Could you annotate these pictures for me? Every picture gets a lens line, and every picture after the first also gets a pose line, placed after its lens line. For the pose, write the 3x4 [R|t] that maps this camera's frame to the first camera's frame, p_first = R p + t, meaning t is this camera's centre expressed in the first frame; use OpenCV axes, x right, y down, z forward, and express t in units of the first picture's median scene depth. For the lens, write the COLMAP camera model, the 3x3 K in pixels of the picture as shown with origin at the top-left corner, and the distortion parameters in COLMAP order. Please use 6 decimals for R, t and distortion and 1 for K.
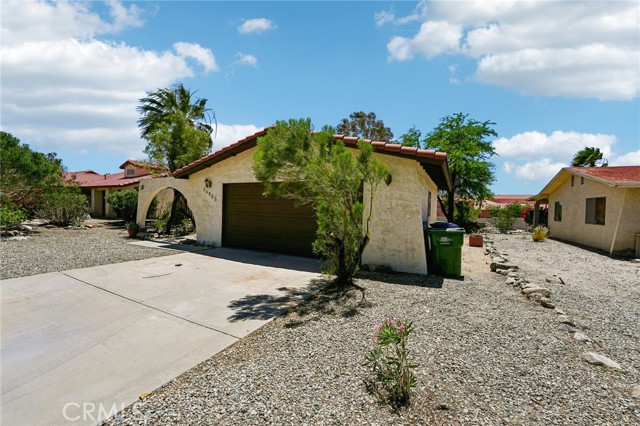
lens RADIAL K [[263.9, 0, 319.7], [0, 263.9, 213.3], [0, 0, 1]] dist [-0.026573, 0.000979]
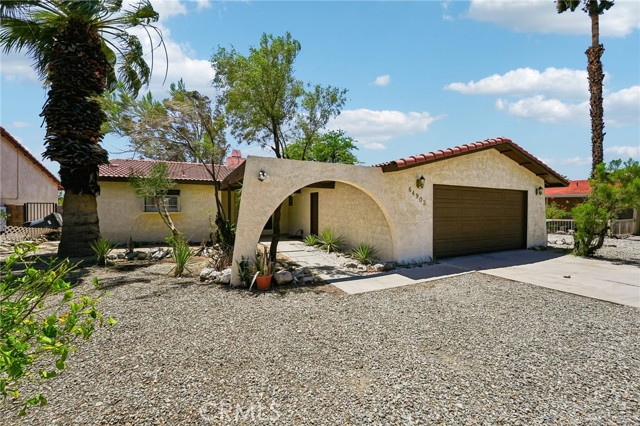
lens RADIAL K [[263.9, 0, 321.9], [0, 263.9, 211.6], [0, 0, 1]] dist [-0.026573, 0.000979]
pose [[0.577155, -0.037218, 0.815786, -1.234946], [0.022371, 0.999307, 0.029763, -0.059227], [-0.816328, 0.001072, 0.577587, 0.804720]]
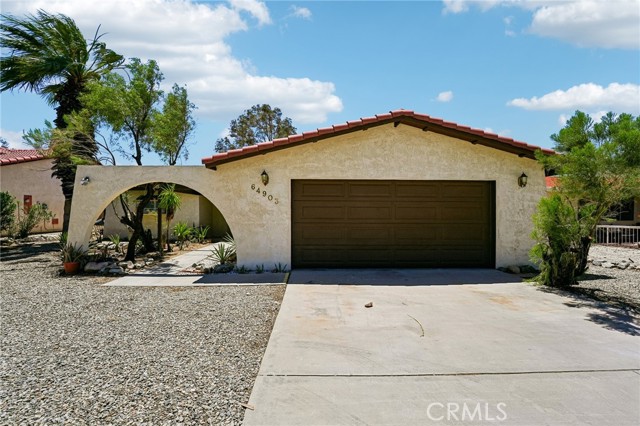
lens RADIAL K [[276.6, 0, 320.8], [0, 276.6, 212.9], [0, 0, 1]] dist [-0.016866, -0.000393]
pose [[0.870656, -0.025317, 0.491240, -0.661118], [0.029866, 0.999553, -0.001420, -0.020177], [-0.490985, 0.015908, 0.871023, 0.316784]]
